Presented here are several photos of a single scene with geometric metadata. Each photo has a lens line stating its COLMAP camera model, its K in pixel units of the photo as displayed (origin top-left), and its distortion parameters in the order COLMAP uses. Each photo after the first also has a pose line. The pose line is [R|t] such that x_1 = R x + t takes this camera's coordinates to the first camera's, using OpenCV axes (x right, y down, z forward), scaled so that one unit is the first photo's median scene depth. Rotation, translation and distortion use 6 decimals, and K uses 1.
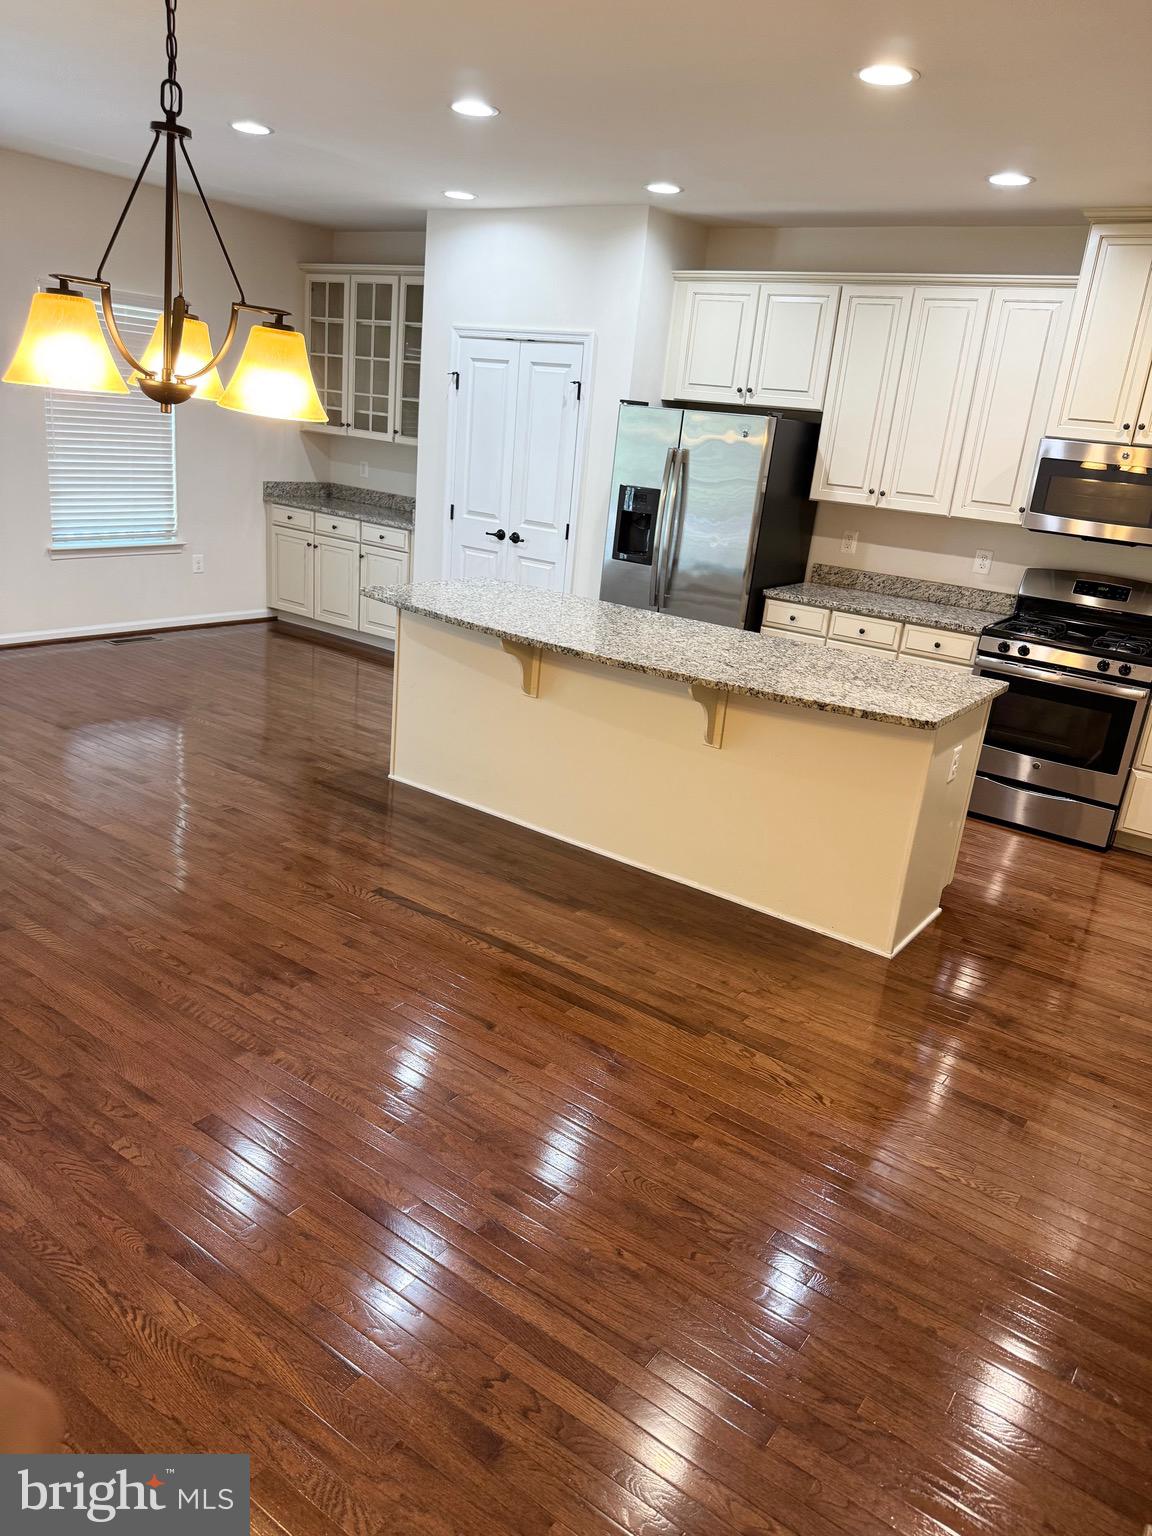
lens RADIAL K [[1087.1, 0, 578.1], [0, 1087.1, 773.8], [0, 0, 1]] dist [0.039742, -0.015893]
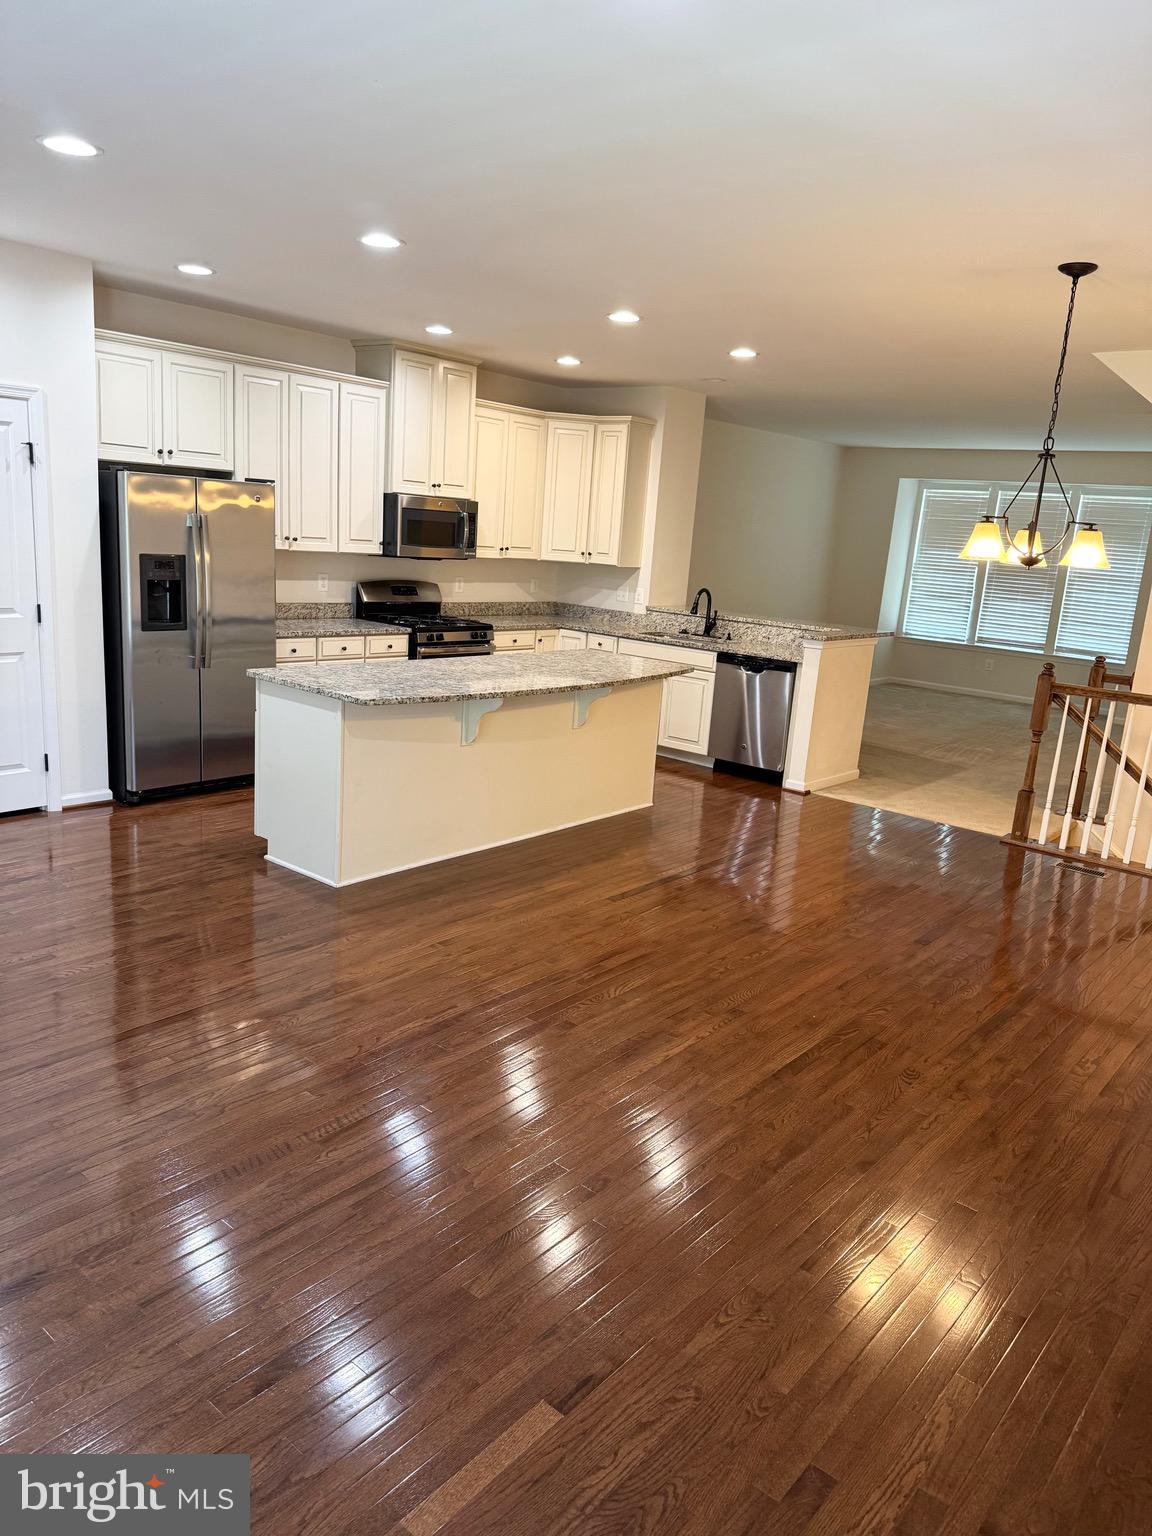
lens RADIAL K [[1087.1, 0, 581.6], [0, 1087.1, 769.8], [0, 0, 1]] dist [0.039742, -0.015893]
pose [[0.075728, -0.307956, 0.948382, -0.940776], [0.251587, 0.926242, 0.280678, -0.279761], [-0.964868, 0.217345, 0.147620, 0.564587]]
